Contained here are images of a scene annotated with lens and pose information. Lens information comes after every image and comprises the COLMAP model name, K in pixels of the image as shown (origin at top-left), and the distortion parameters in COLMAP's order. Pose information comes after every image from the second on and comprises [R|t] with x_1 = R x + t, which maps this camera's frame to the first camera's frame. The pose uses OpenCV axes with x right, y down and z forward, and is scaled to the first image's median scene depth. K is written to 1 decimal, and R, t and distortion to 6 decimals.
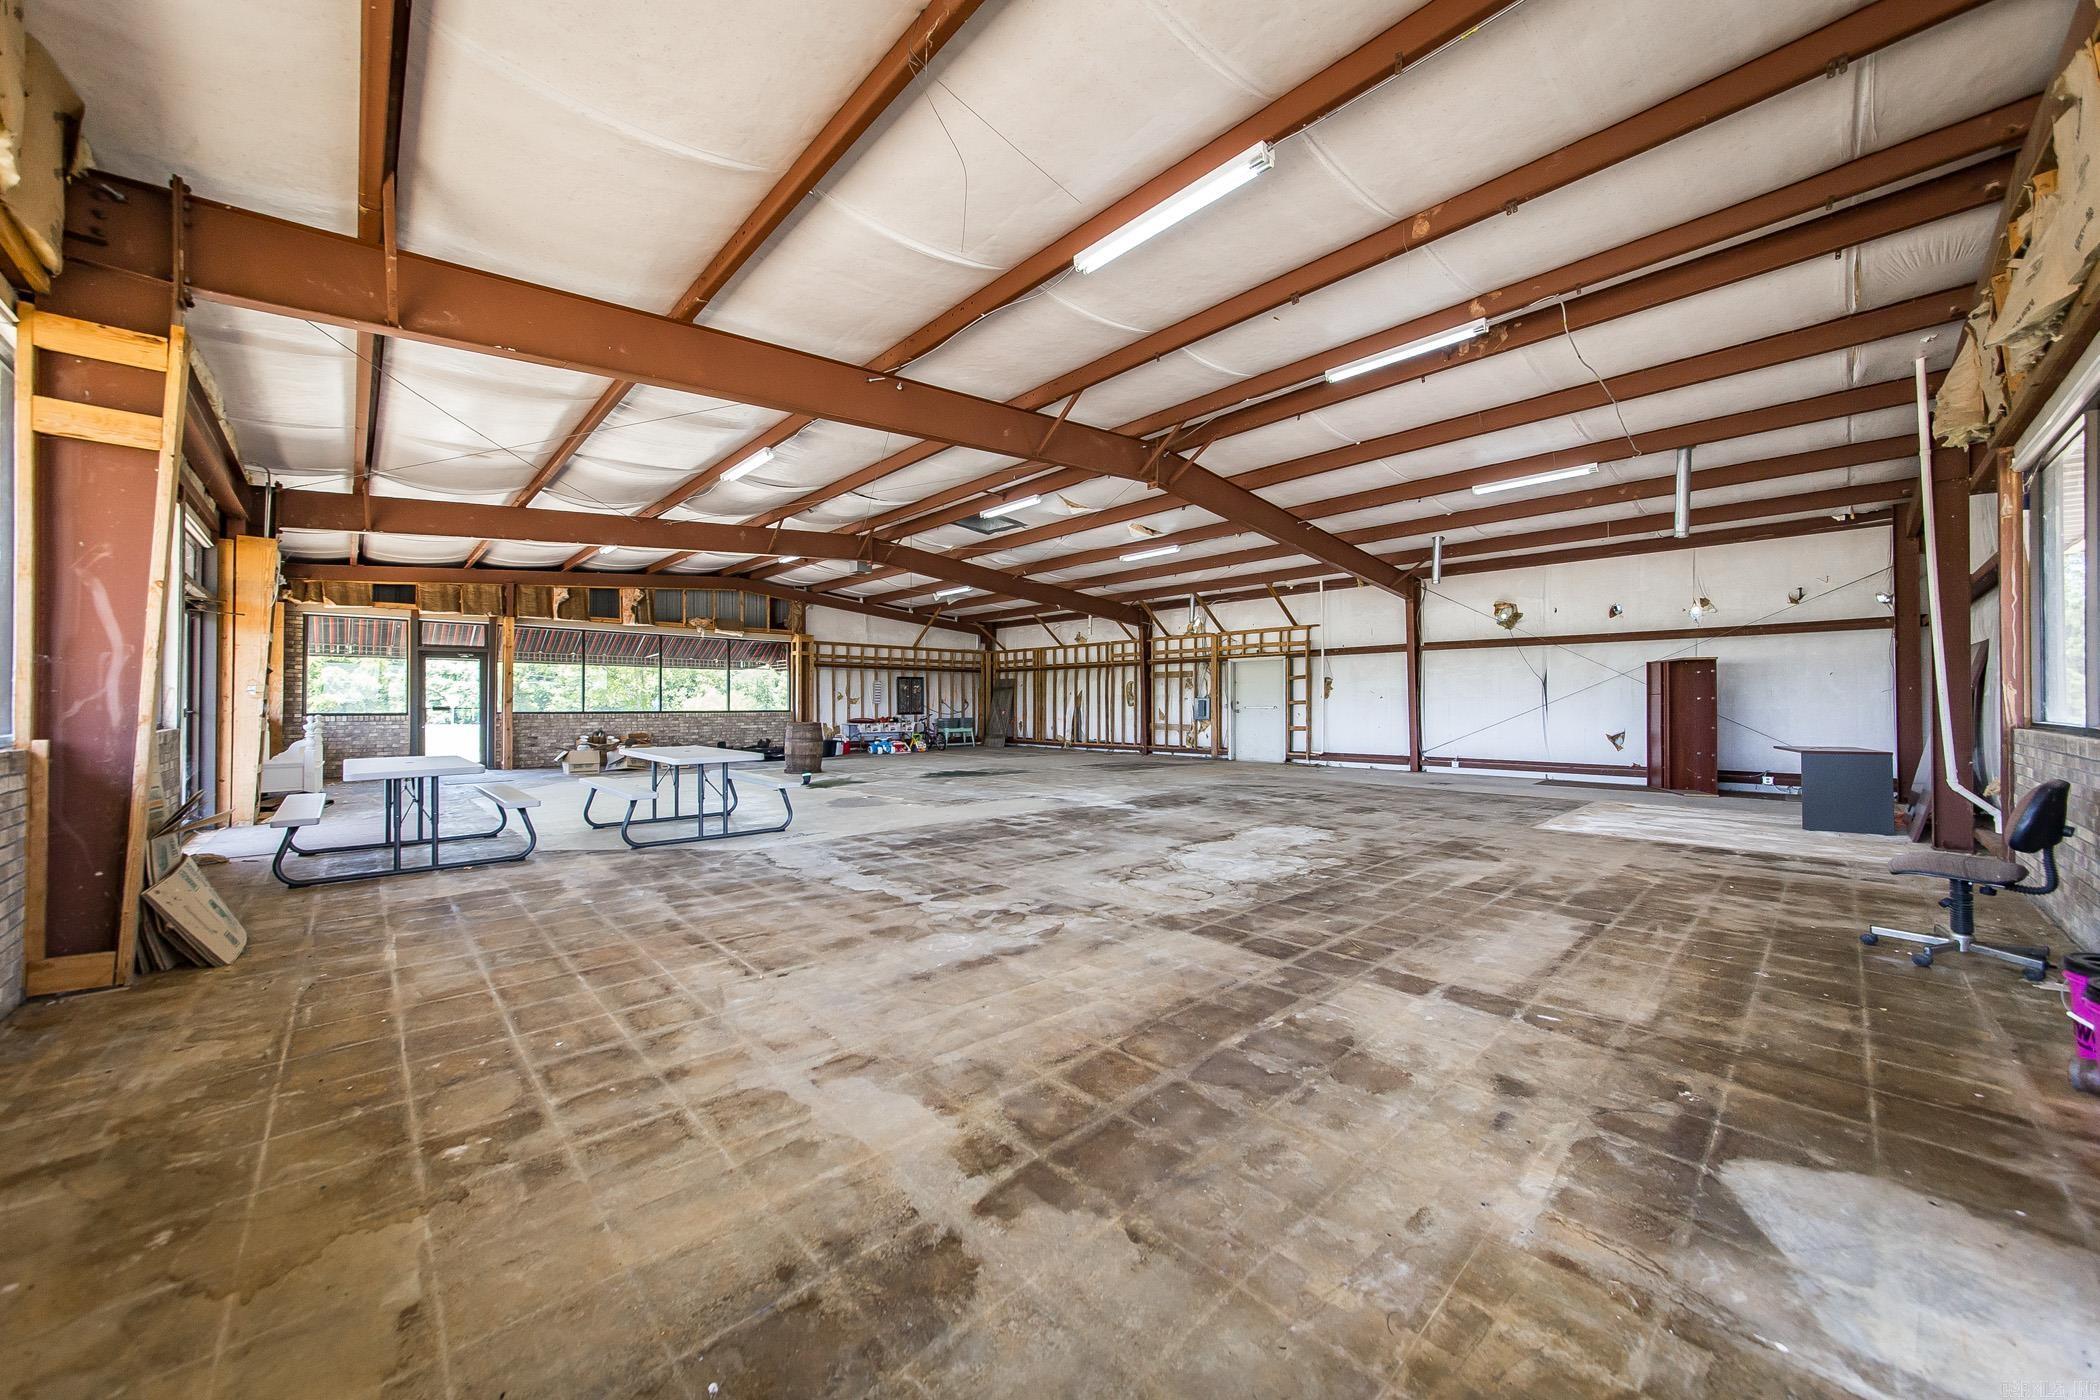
lens RADIAL K [[740.1, 0, 1054.0], [0, 740.1, 707.0], [0, 0, 1]] dist [0.001277, 0.000245]
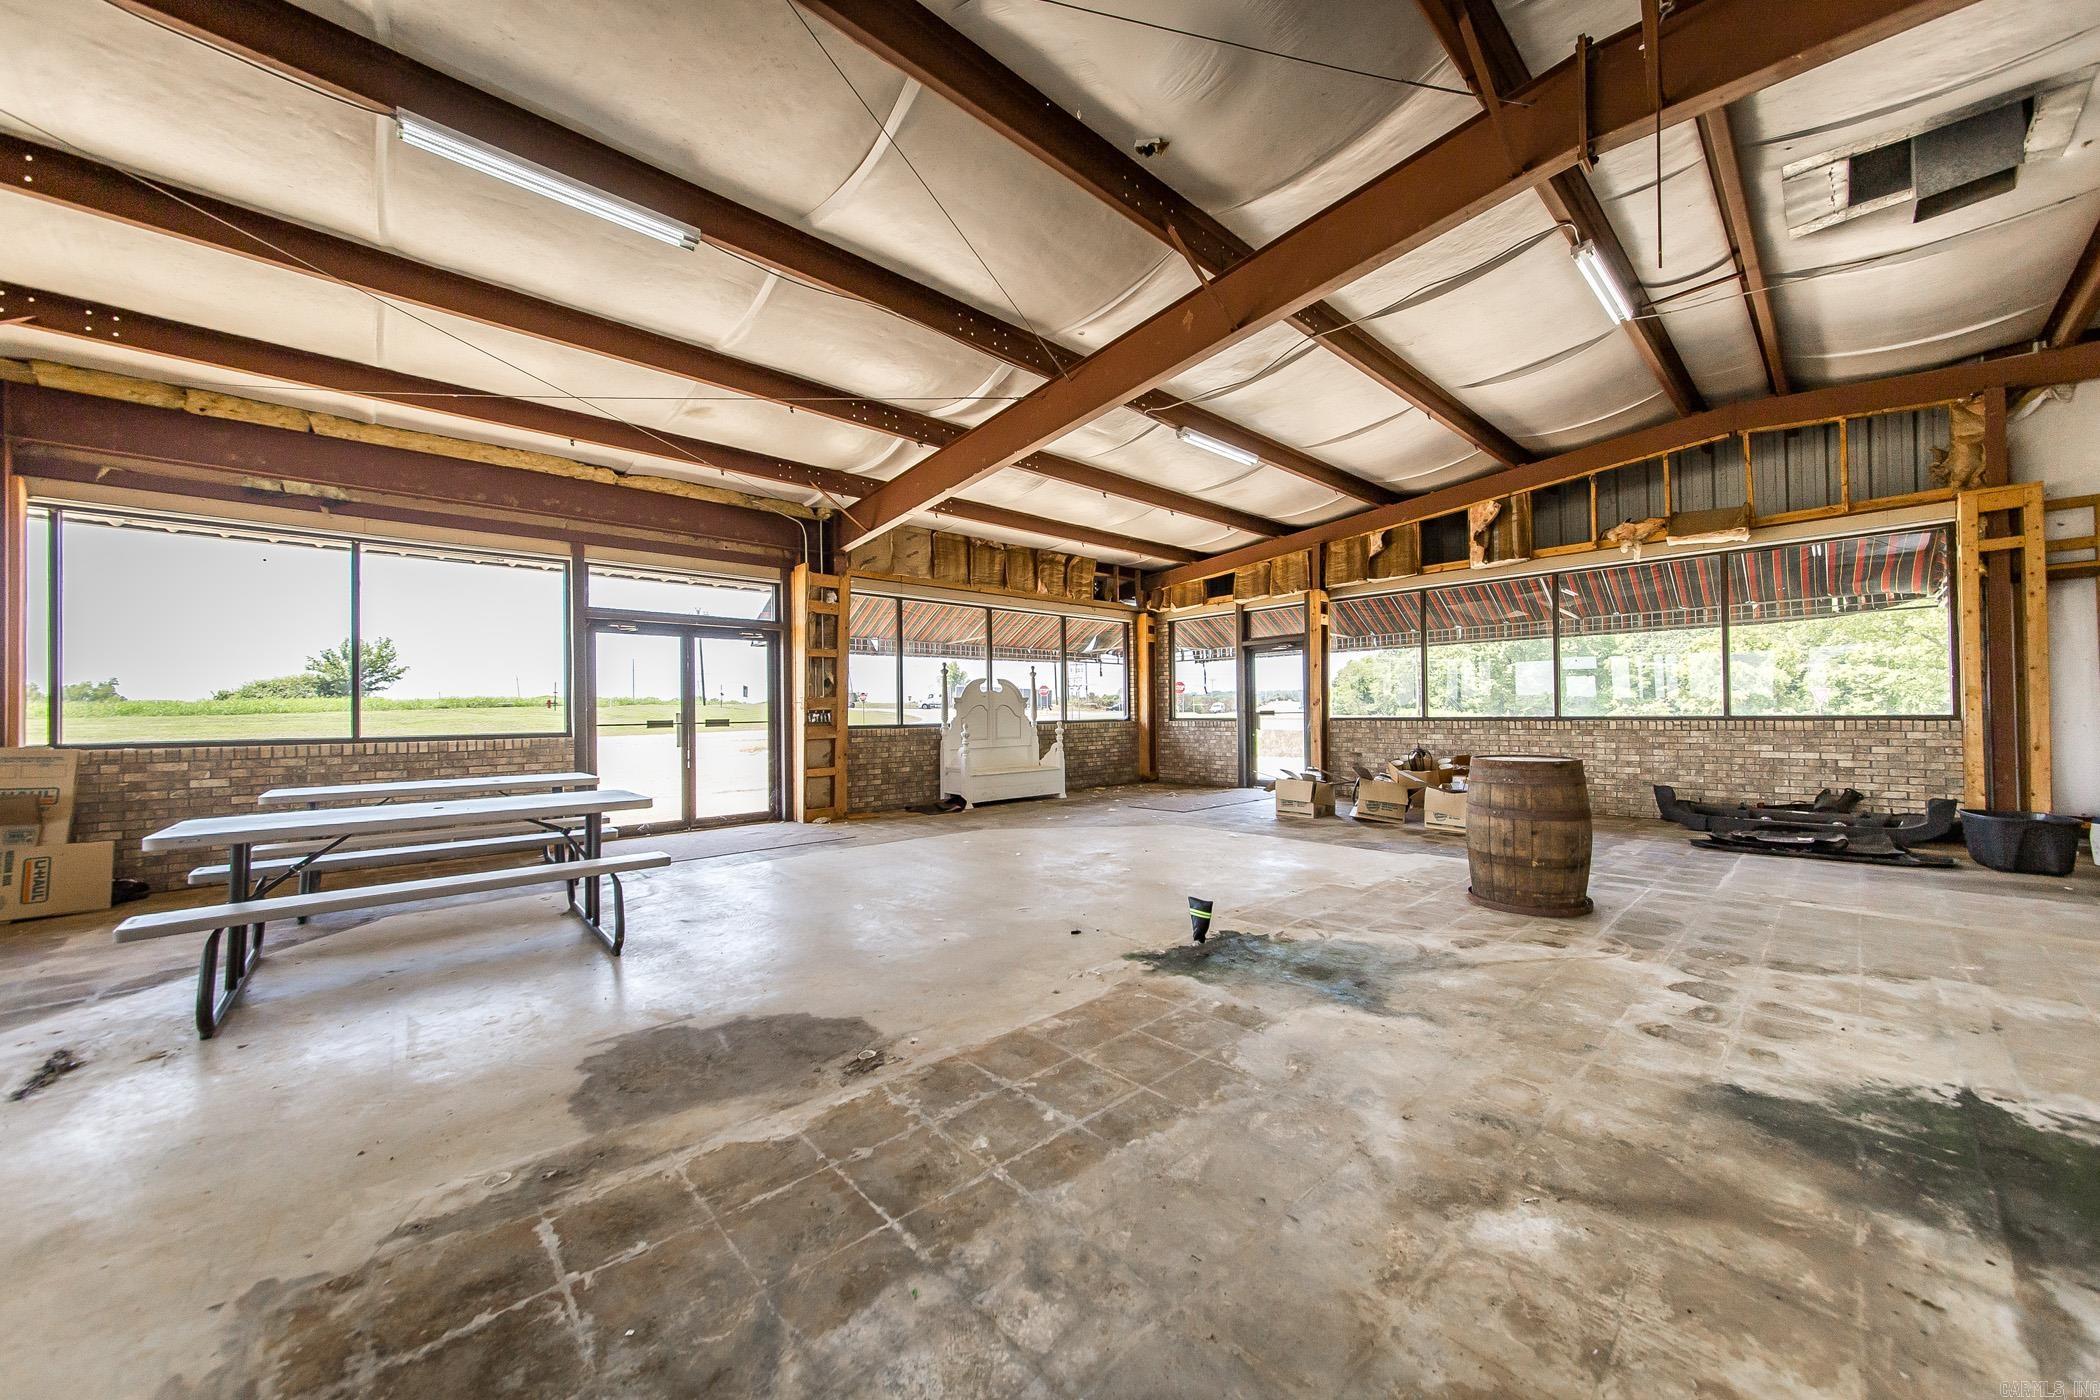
lens RADIAL K [[732.0, 0, 1022.5], [0, 732.0, 705.1], [0, 0, 1]] dist [0.001716, 0.000460]
pose [[-0.032886, -0.008032, -0.999427, 0.005162], [0.011094, 0.999903, -0.008401, -0.002264], [0.999398, -0.011363, -0.032794, 0.535644]]
